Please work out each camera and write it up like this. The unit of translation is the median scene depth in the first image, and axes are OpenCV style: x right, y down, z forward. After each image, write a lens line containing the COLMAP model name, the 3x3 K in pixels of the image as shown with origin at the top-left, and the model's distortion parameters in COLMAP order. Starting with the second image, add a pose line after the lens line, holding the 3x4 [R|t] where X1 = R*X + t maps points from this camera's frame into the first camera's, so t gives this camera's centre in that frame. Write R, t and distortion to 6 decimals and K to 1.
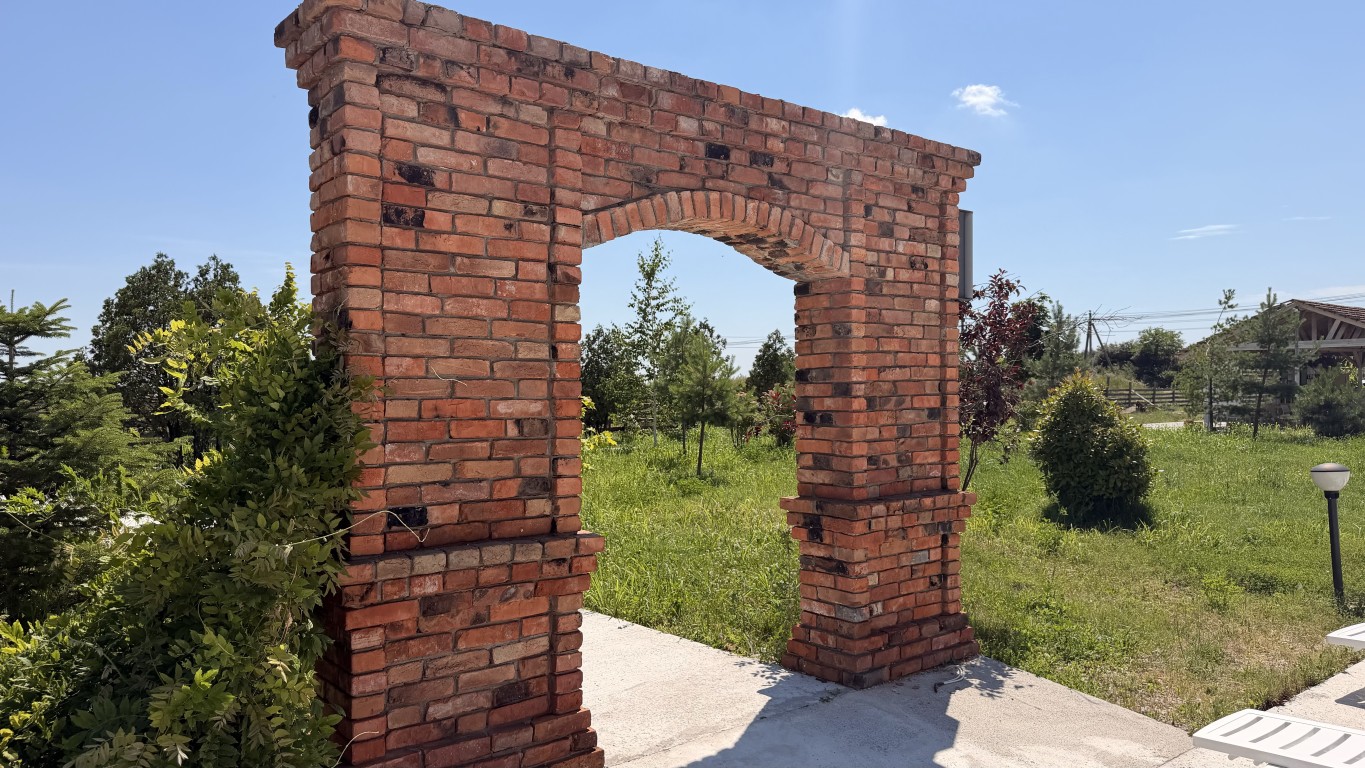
lens RADIAL K [[887.0, 0, 621.3], [0, 887.0, 385.0], [0, 0, 1]] dist [0.034809, -0.000306]
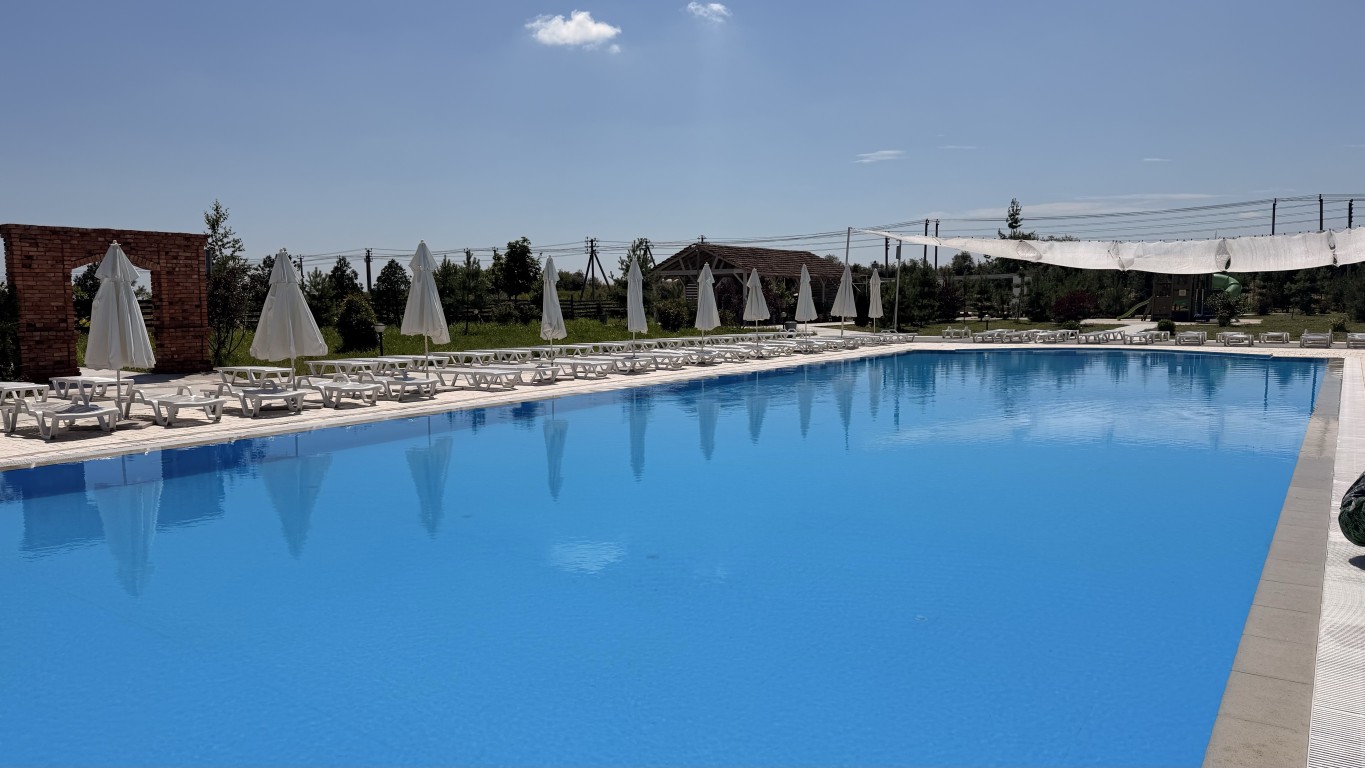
lens RADIAL K [[937.3, 0, 678.7], [0, 937.3, 387.1], [0, 0, 1]] dist [0.022167, -0.048195]
pose [[0.935638, -0.034257, 0.351295, 1.206277], [-0.000032, 0.995271, 0.097142, -0.018436], [-0.352961, -0.090901, 0.931212, -4.835446]]
